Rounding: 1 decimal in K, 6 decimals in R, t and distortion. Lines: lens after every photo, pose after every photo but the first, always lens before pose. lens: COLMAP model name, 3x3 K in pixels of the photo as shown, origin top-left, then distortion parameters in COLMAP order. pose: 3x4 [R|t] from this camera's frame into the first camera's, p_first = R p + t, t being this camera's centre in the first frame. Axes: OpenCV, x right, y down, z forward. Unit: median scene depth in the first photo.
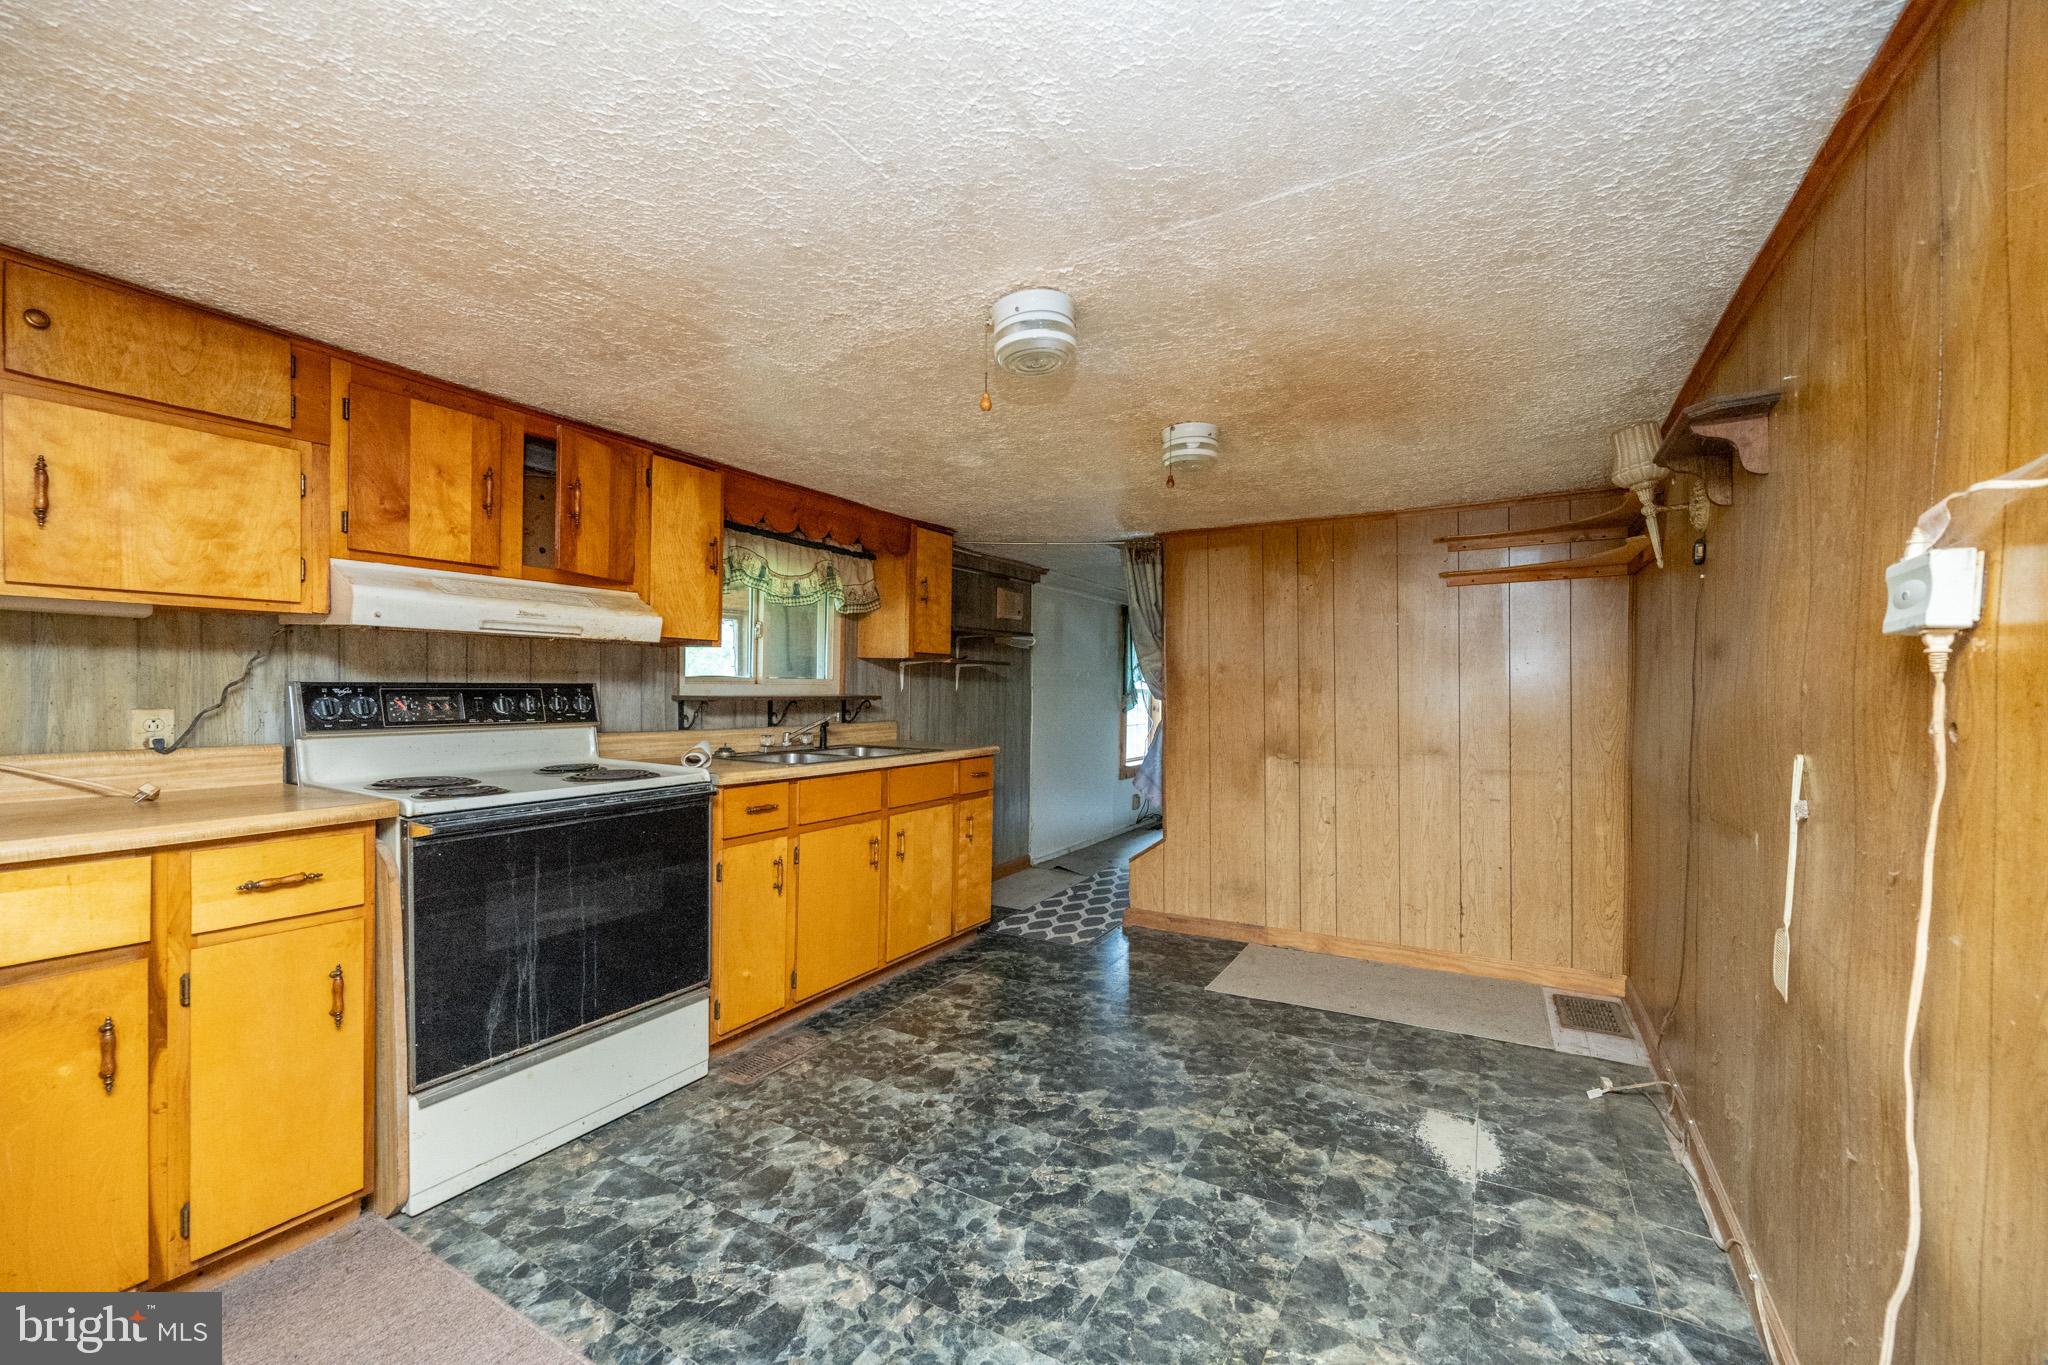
lens RADIAL K [[792.9, 0, 1013.4], [0, 792.9, 714.7], [0, 0, 1]] dist [-0.000859, -0.000294]
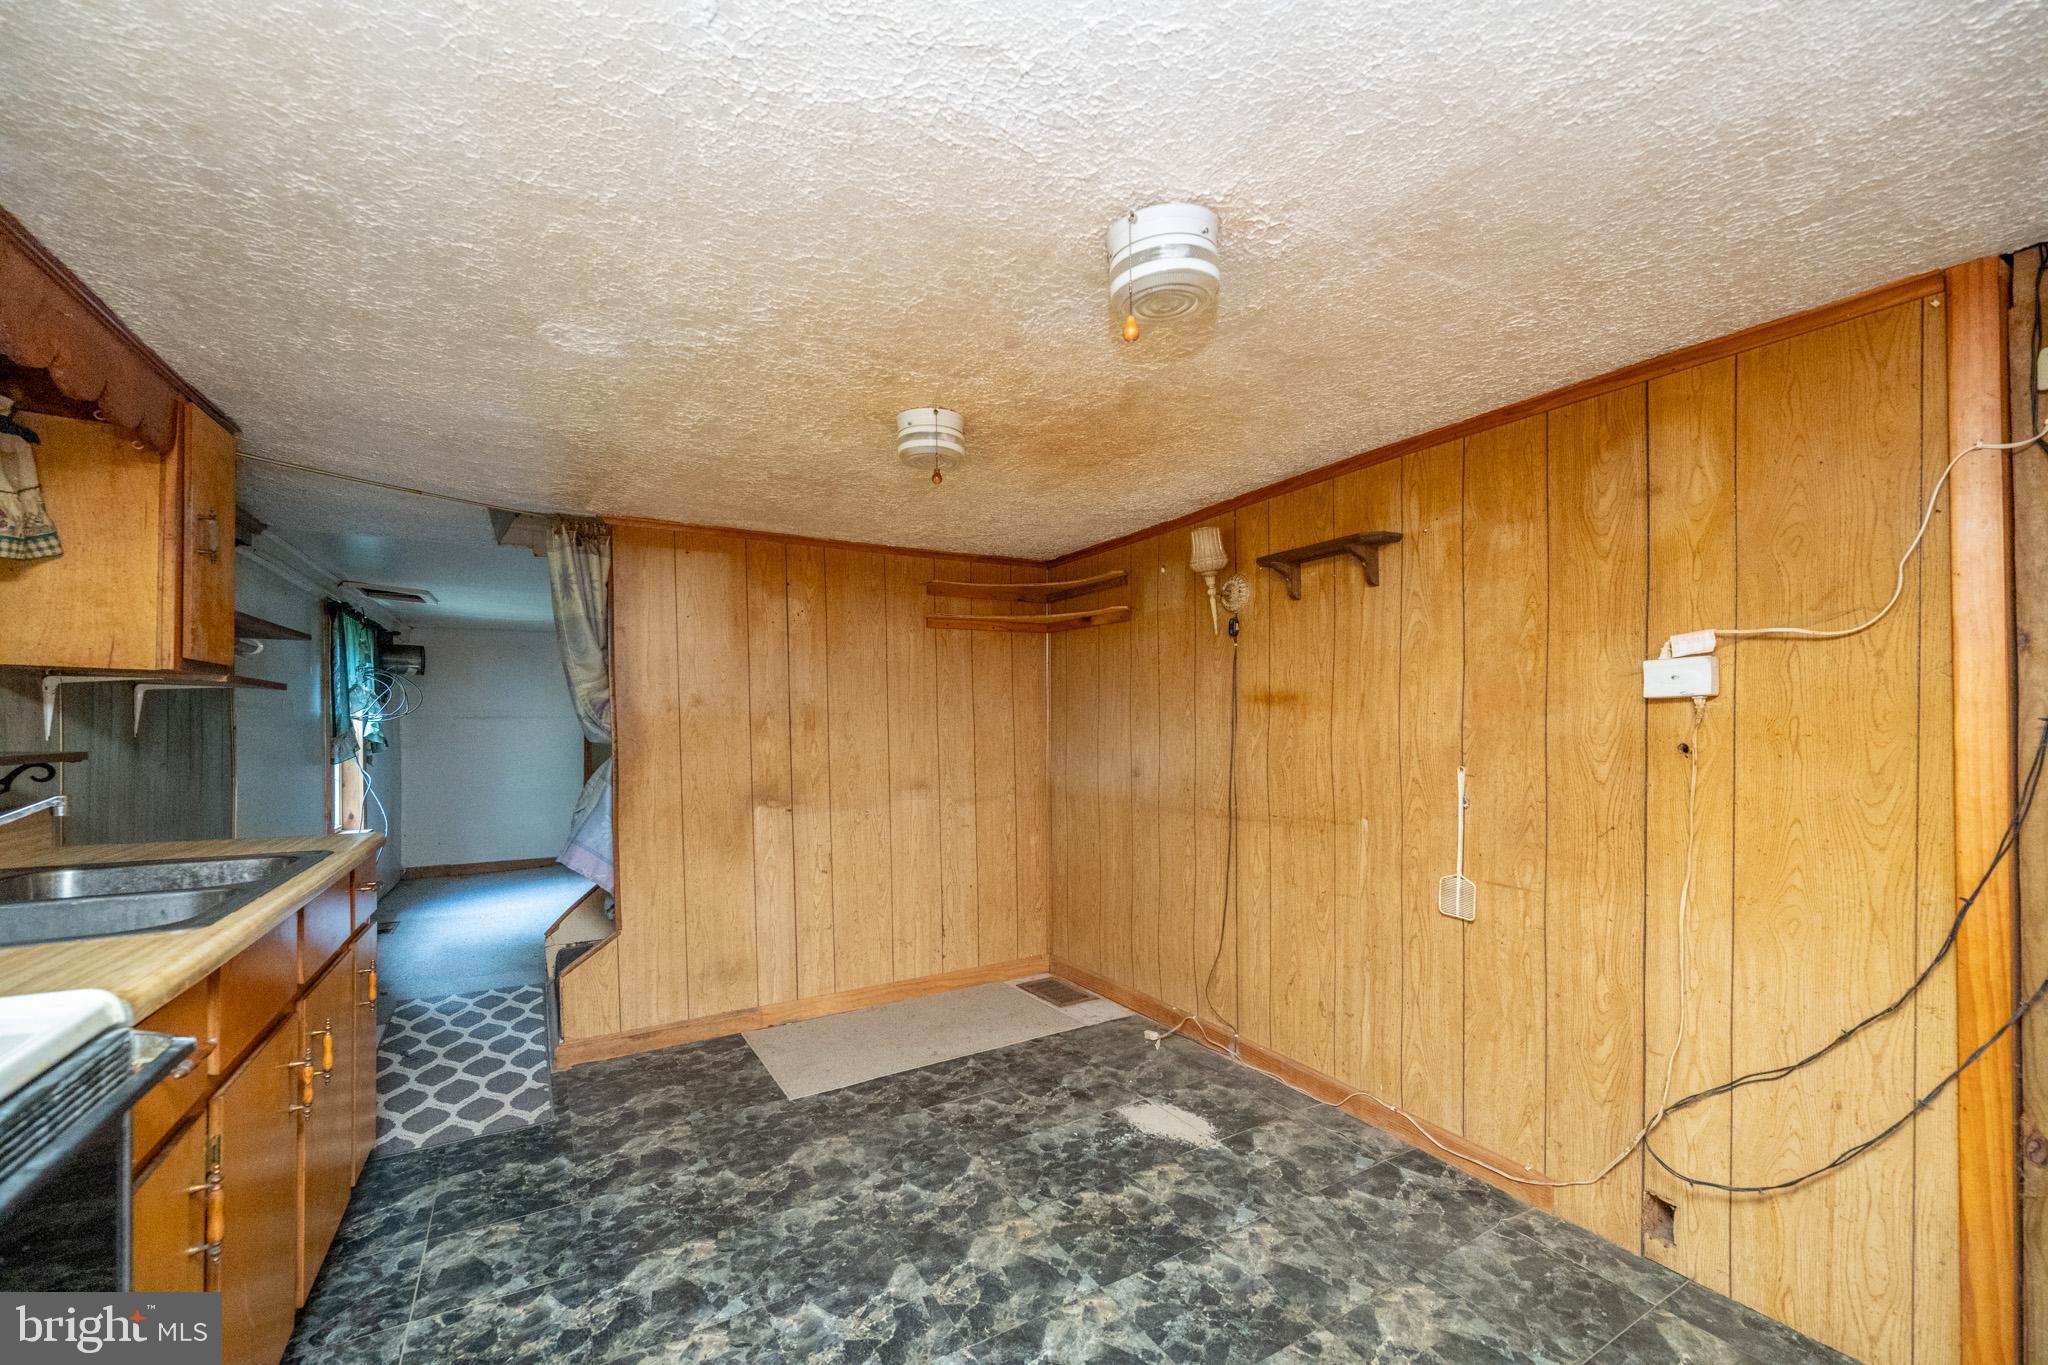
lens RADIAL K [[836.0, 0, 1016.1], [0, 836.0, 738.7], [0, 0, 1]] dist [-0.000383, -0.000245]
pose [[0.498875, -0.022694, 0.866377, -0.534561], [0.033591, 0.999412, 0.006837, -0.027866], [-0.866023, 0.025692, 0.499344, 0.525592]]
